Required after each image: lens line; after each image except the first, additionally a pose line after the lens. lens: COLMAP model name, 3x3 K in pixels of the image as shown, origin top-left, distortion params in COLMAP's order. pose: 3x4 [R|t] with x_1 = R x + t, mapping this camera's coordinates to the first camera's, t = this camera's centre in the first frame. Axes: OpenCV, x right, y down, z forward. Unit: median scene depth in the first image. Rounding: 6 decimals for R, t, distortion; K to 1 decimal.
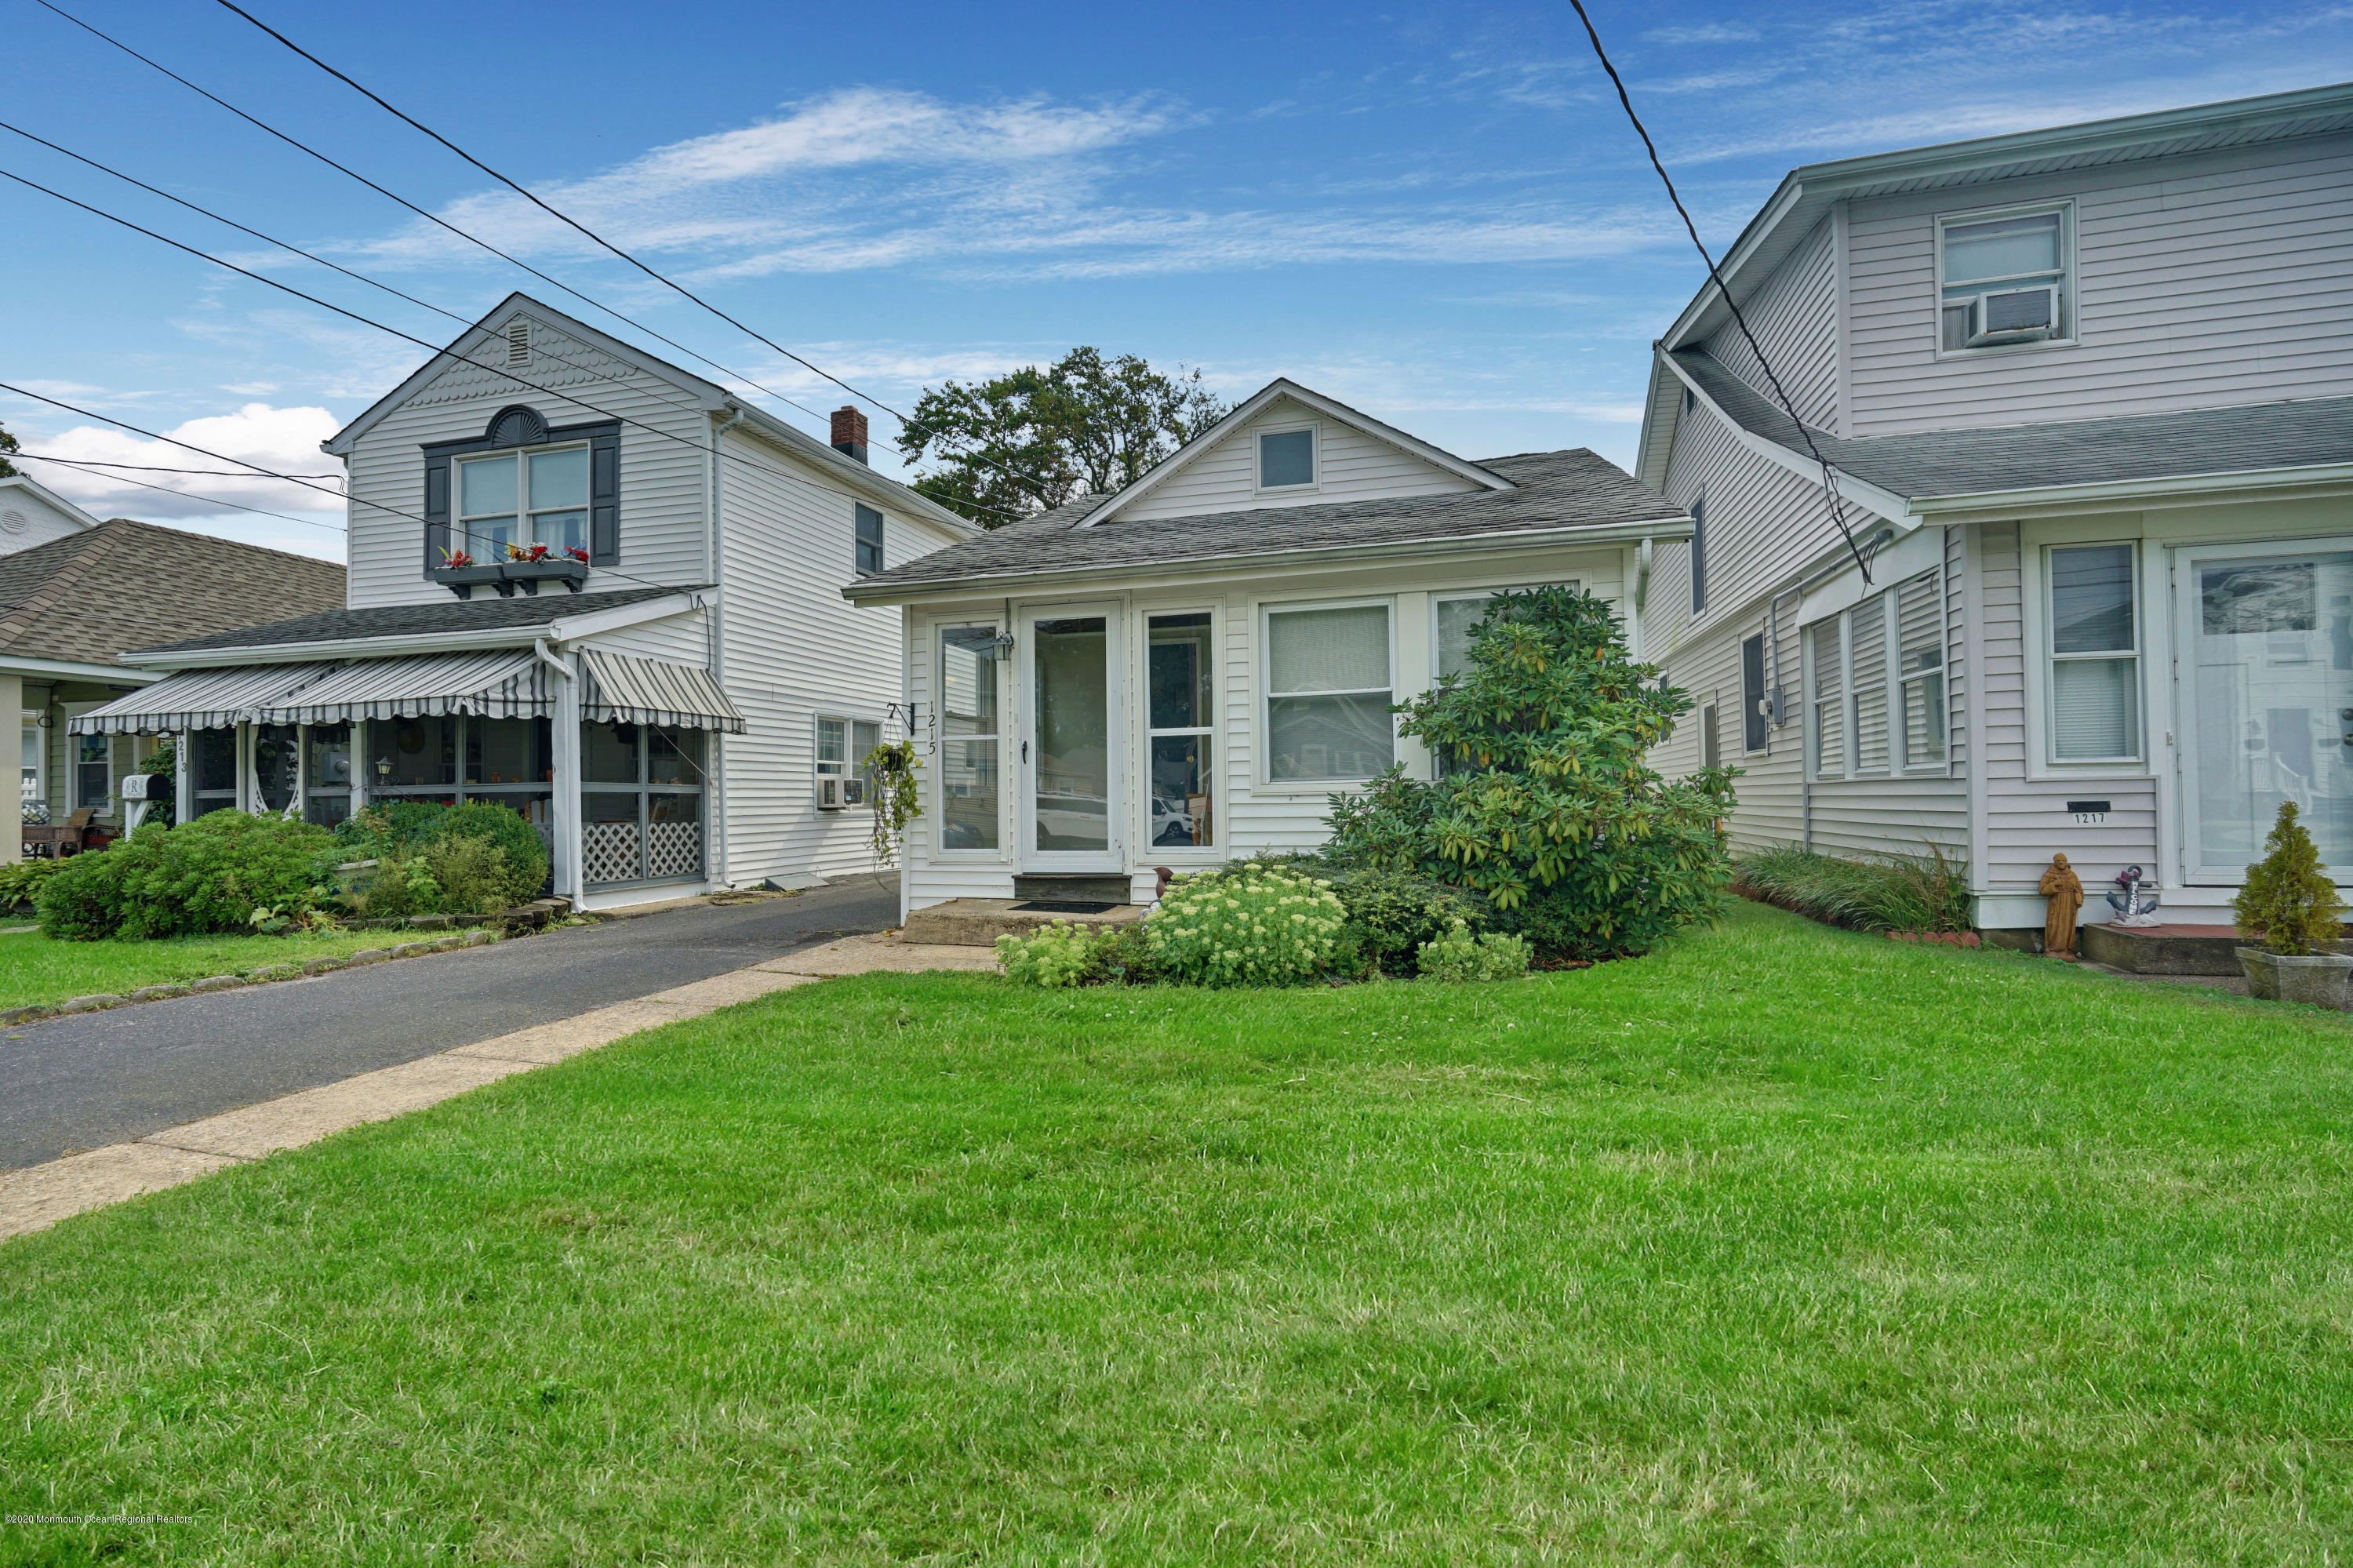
lens RADIAL K [[1058.2, 0, 1176.4], [0, 1058.2, 786.2], [0, 0, 1]] dist [-0.008640, 0.003939]
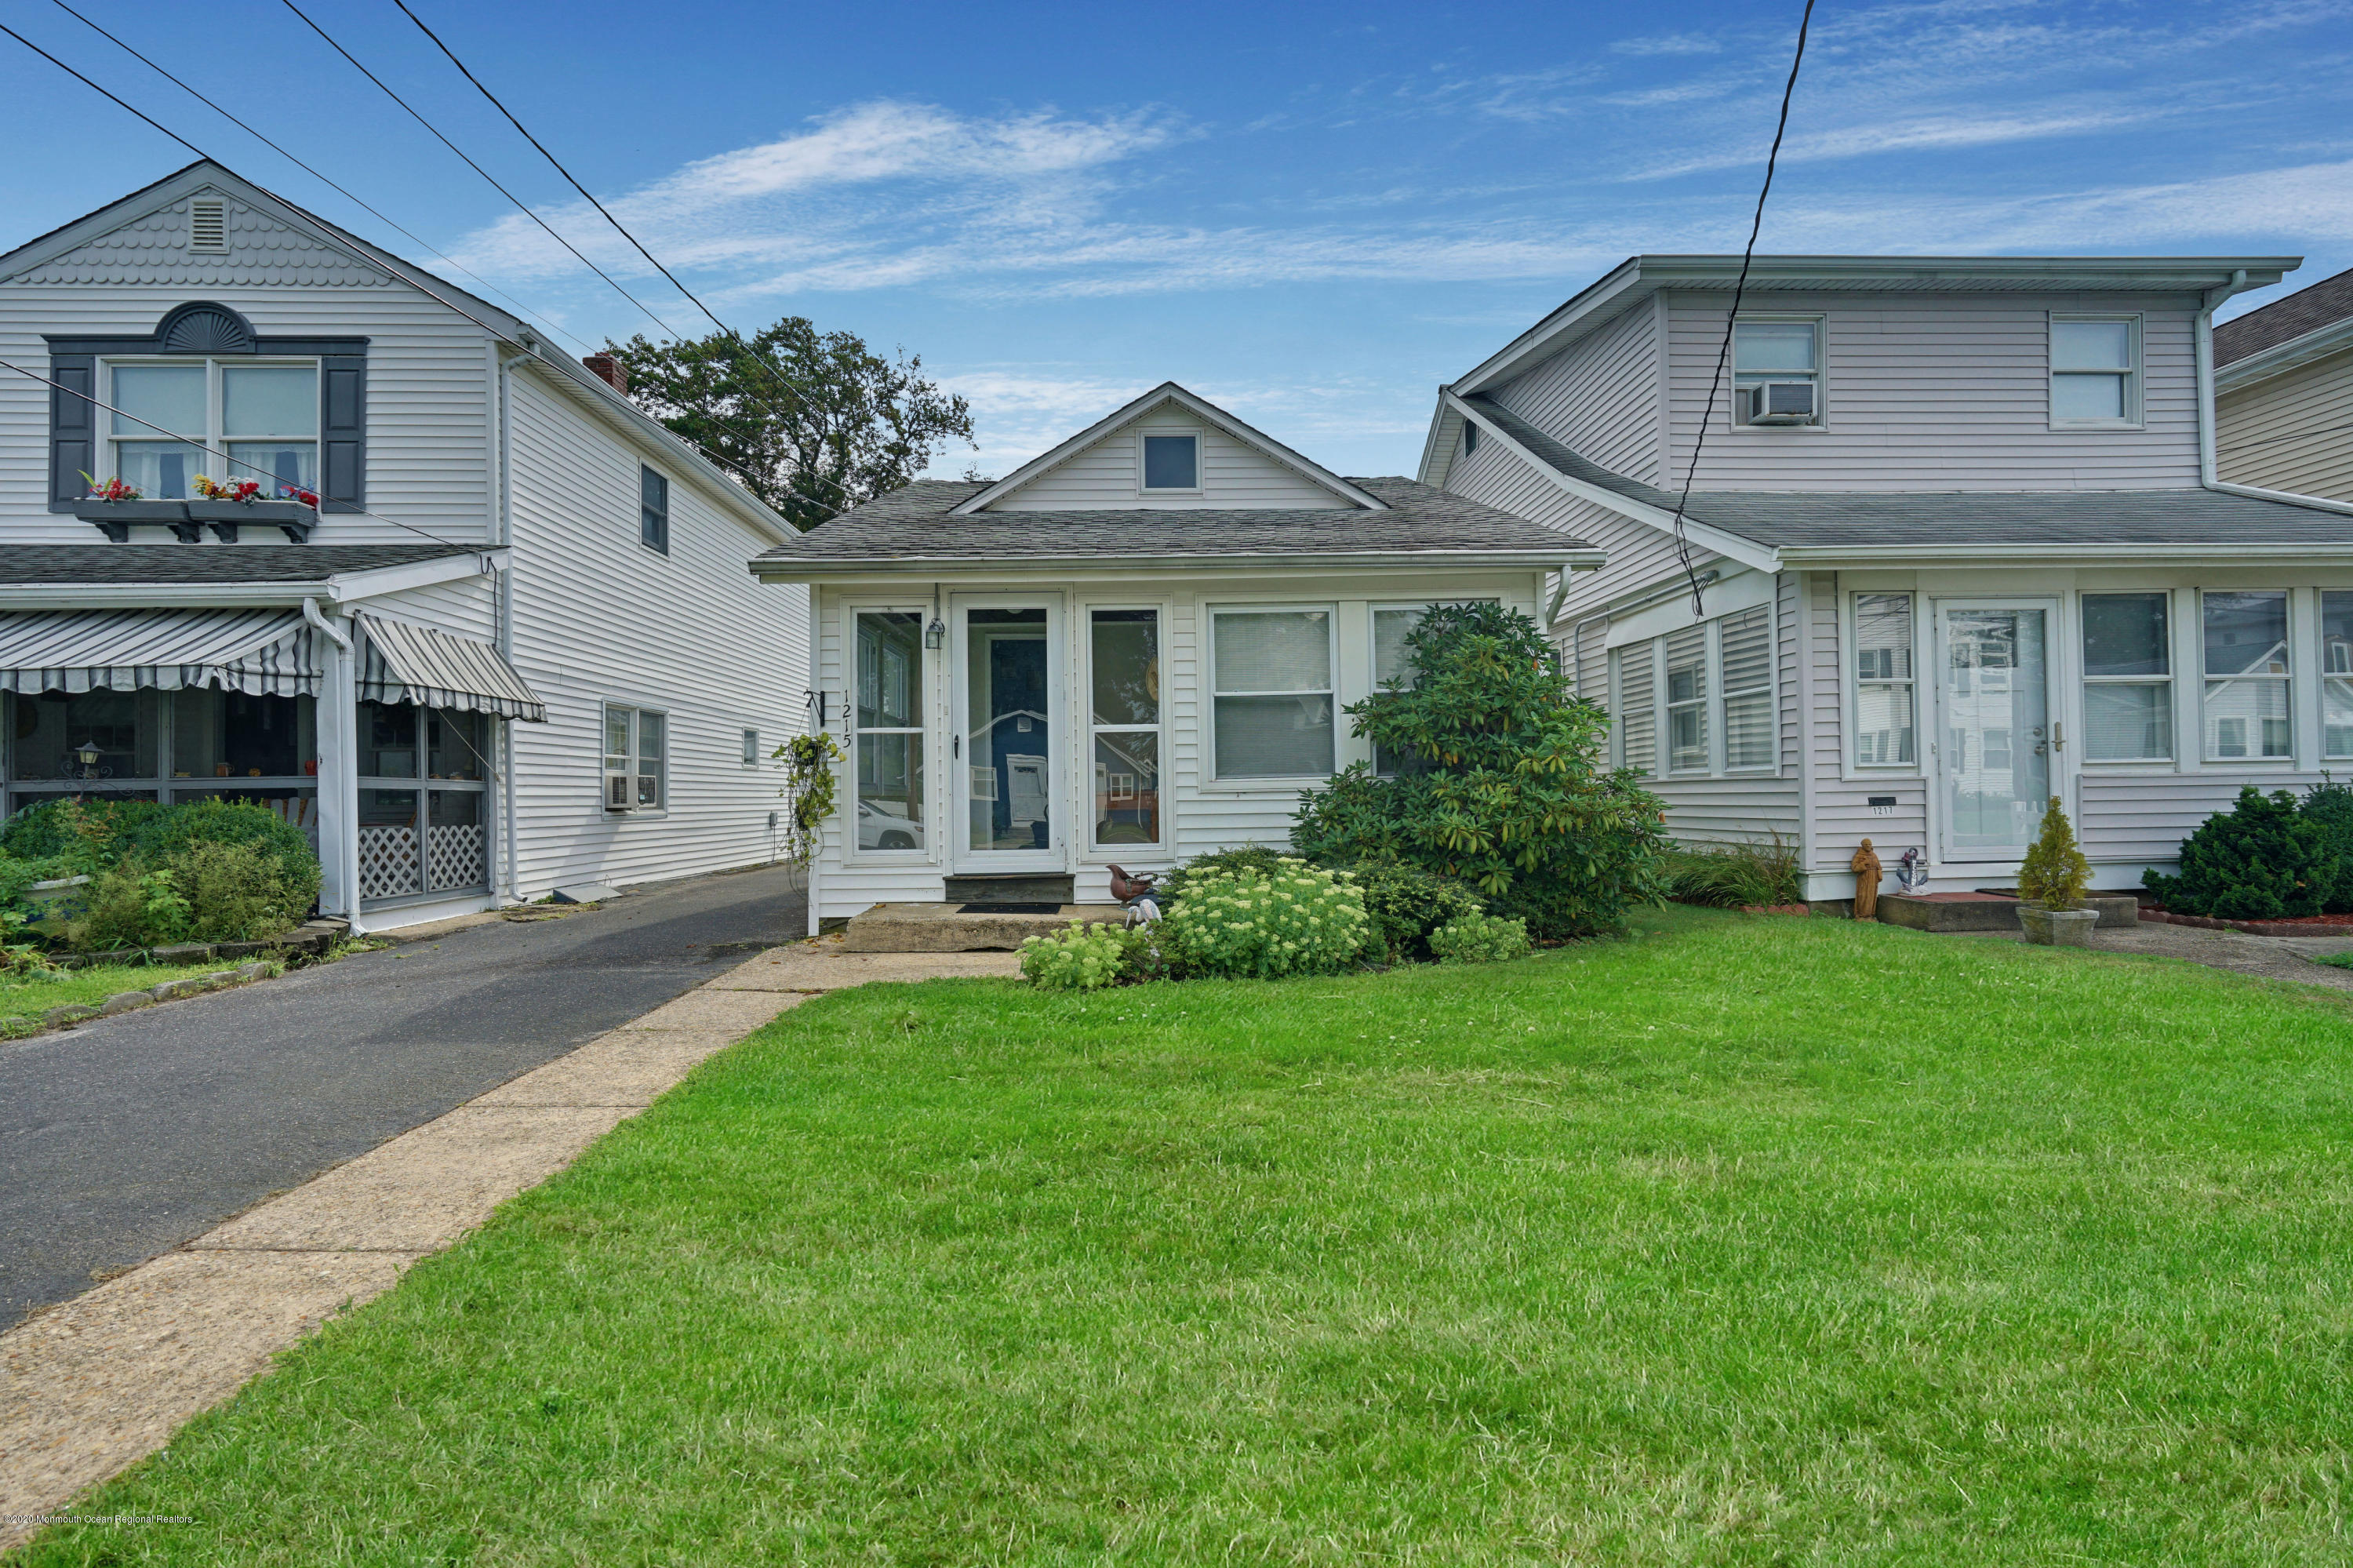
lens RADIAL K [[1058.2, 0, 1176.4], [0, 1058.2, 786.2], [0, 0, 1]] dist [-0.008640, 0.003939]
pose [[0.954570, 0.003062, 0.297970, -0.218702], [-0.002483, 0.999994, -0.002321, 0.004524], [-0.297976, 0.001476, 0.954572, 0.034137]]
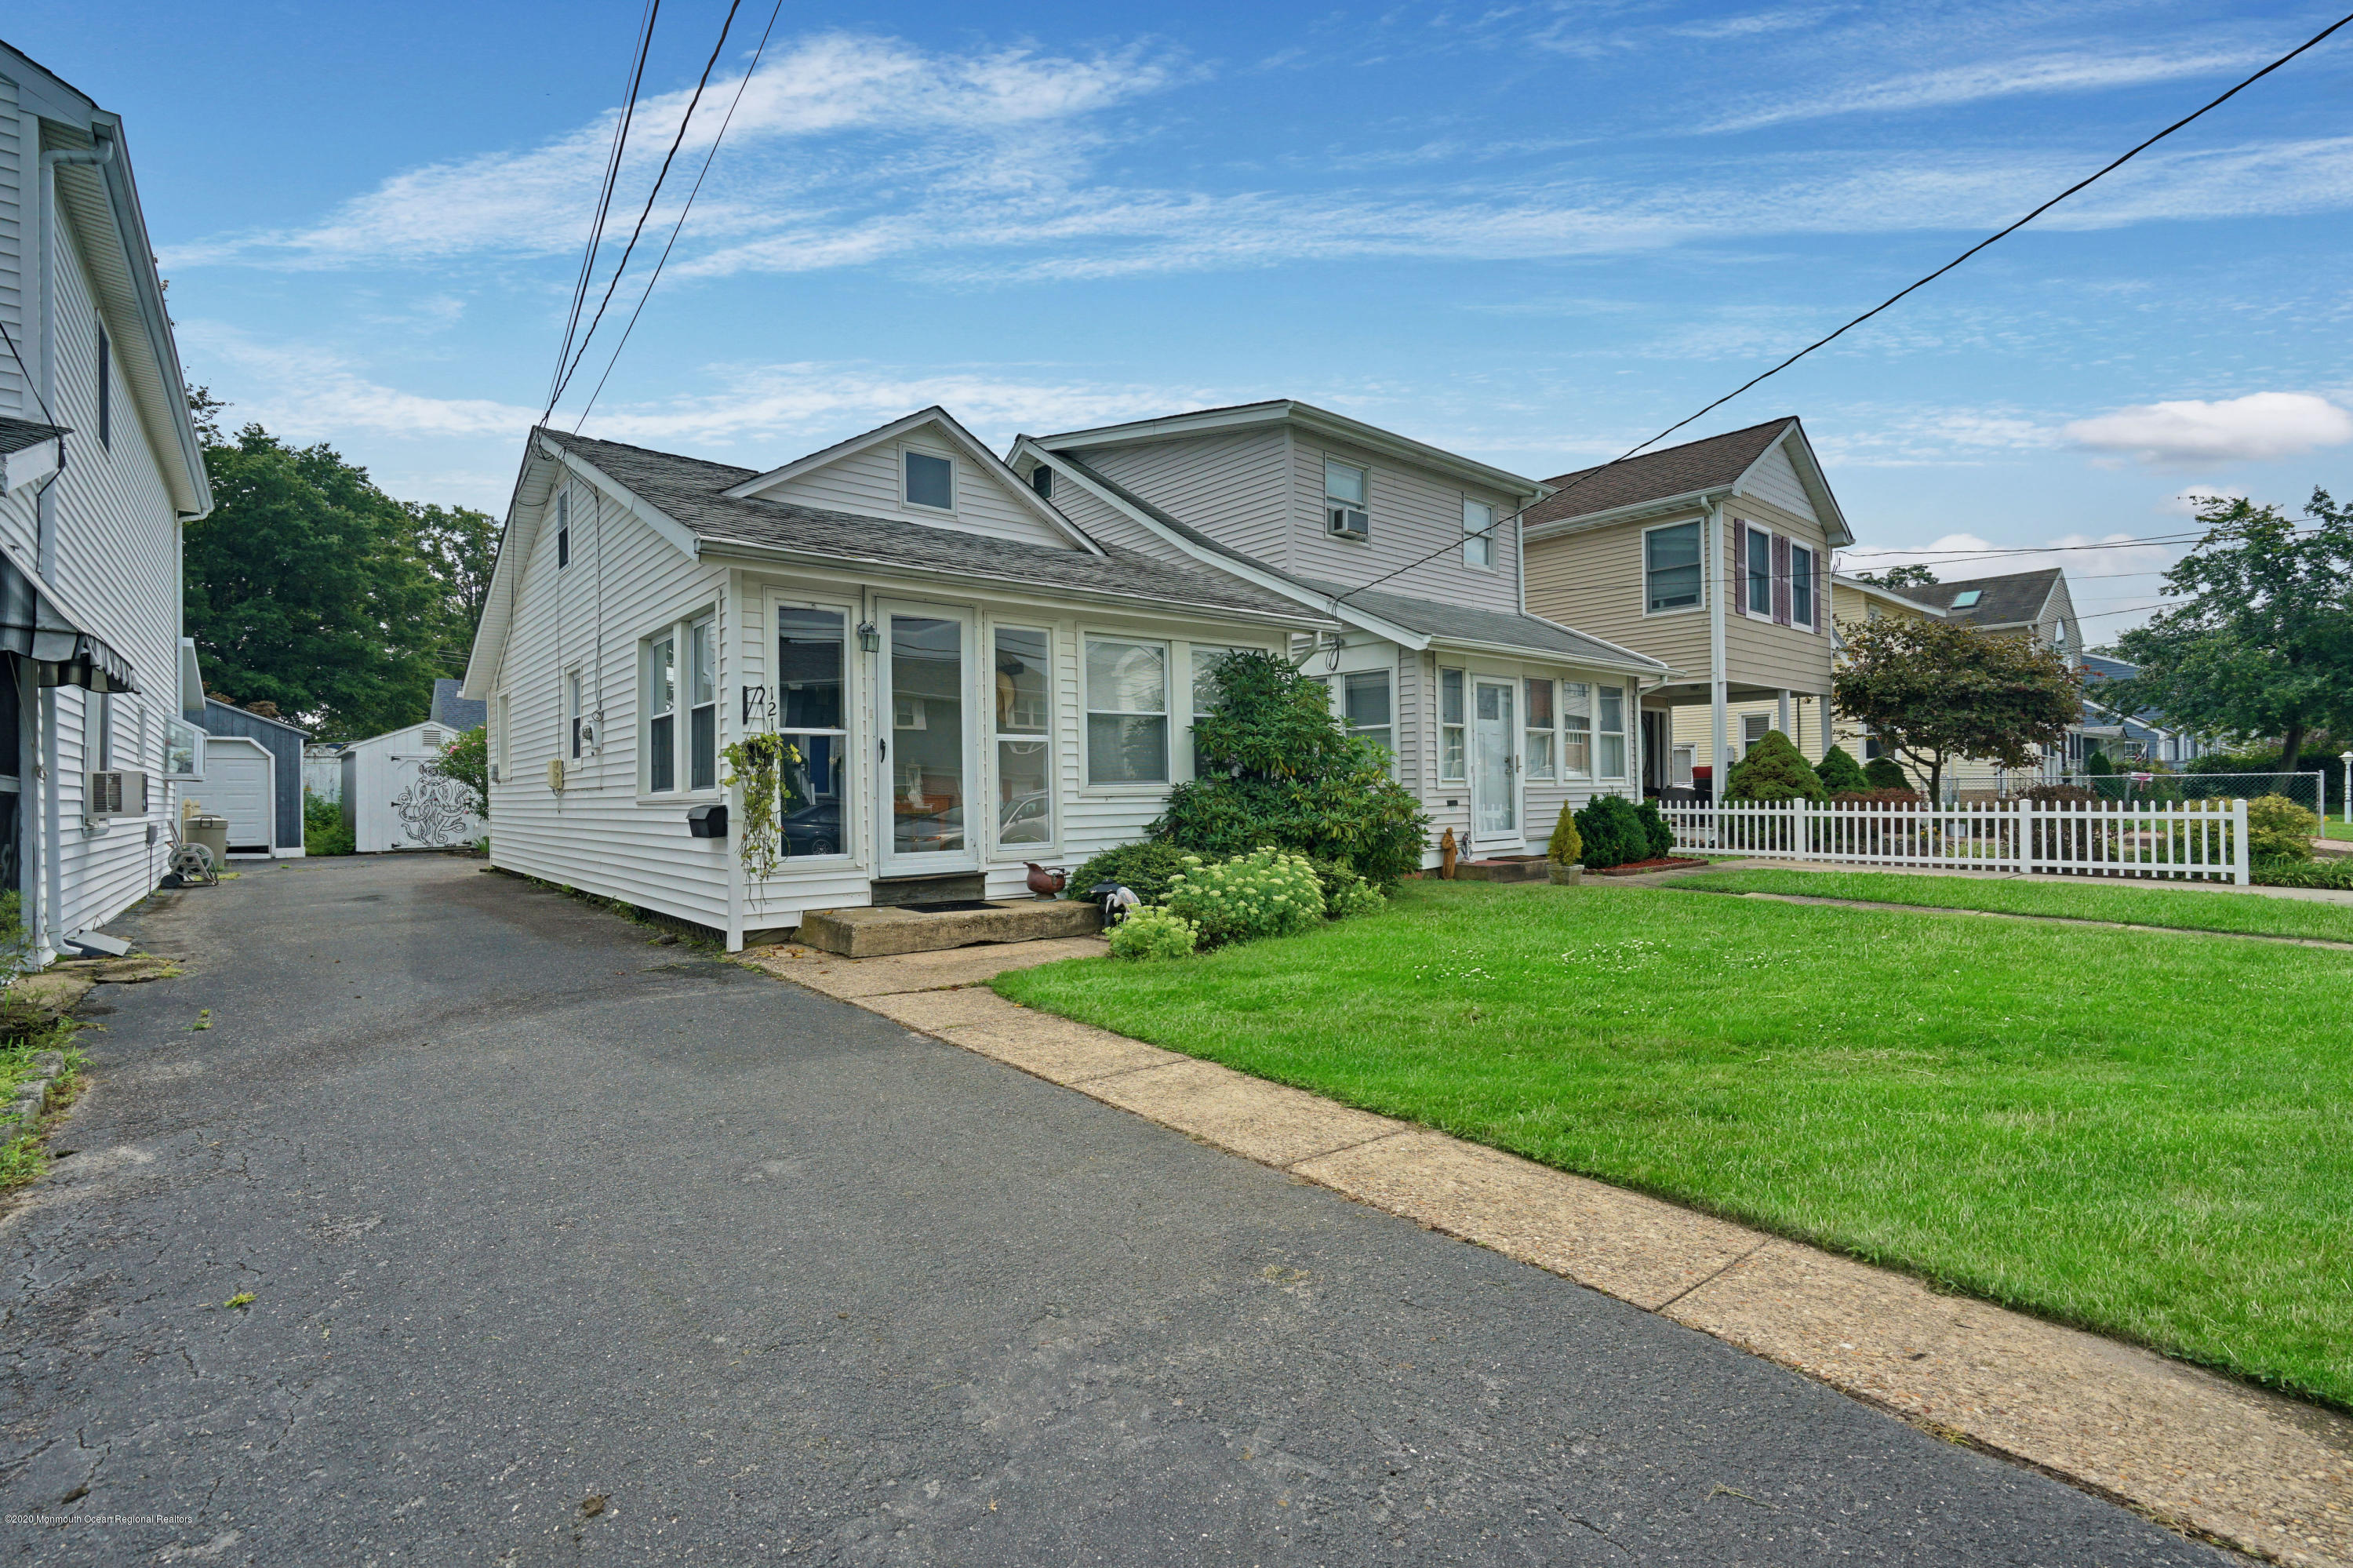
lens RADIAL K [[1058.2, 0, 1176.4], [0, 1058.2, 786.2], [0, 0, 1]] dist [-0.008640, 0.003939]
pose [[0.561744, 0.011980, 0.827225, -0.718937], [-0.004298, 0.999924, -0.011562, 0.009305], [-0.827300, 0.002940, 0.561752, 0.227668]]
